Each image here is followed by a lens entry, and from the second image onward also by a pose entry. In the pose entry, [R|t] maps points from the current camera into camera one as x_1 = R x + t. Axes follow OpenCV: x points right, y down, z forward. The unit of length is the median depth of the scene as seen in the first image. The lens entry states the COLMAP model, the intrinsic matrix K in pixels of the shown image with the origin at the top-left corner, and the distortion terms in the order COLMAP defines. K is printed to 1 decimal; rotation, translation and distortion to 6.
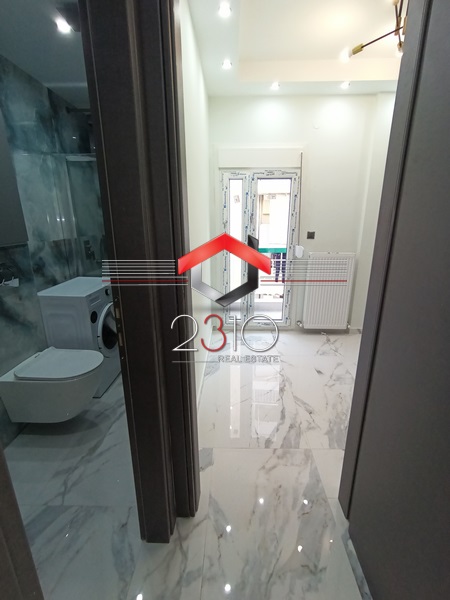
lens RADIAL K [[277.6, 0, 225.2], [0, 277.6, 295.6], [0, 0, 1]] dist [-0.002110, 0.003016]
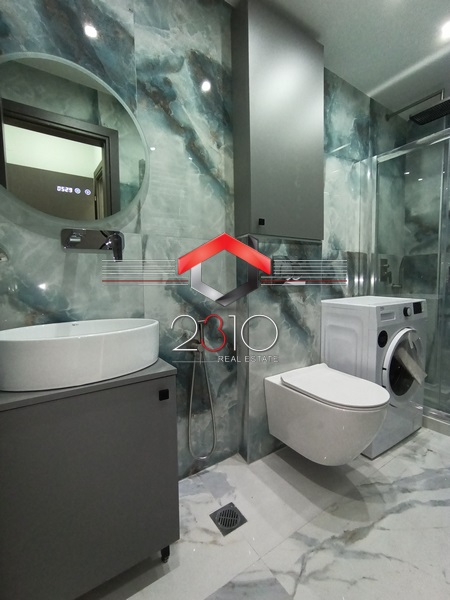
lens RADIAL K [[277.6, 0, 229.2], [0, 277.6, 294.0], [0, 0, 1]] dist [-0.002110, 0.003016]
pose [[0.586997, 0.049379, -0.808082, -0.125697], [-0.215794, 0.971570, -0.097386, 0.115093], [0.780300, 0.231545, 0.580964, 0.234873]]
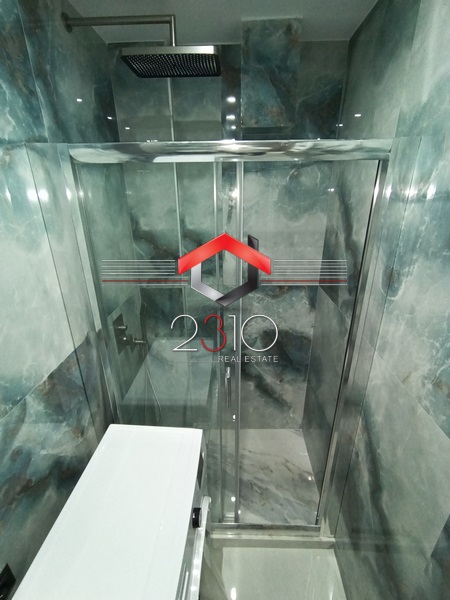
lens RADIAL K [[277.6, 0, 228.6], [0, 277.6, 298.2], [0, 0, 1]] dist [-0.002110, 0.003016]
pose [[0.999992, 0.001285, -0.003739, -0.400089], [-0.000921, 0.995401, 0.095794, -0.376782], [0.003845, -0.095790, 0.995394, 0.680164]]
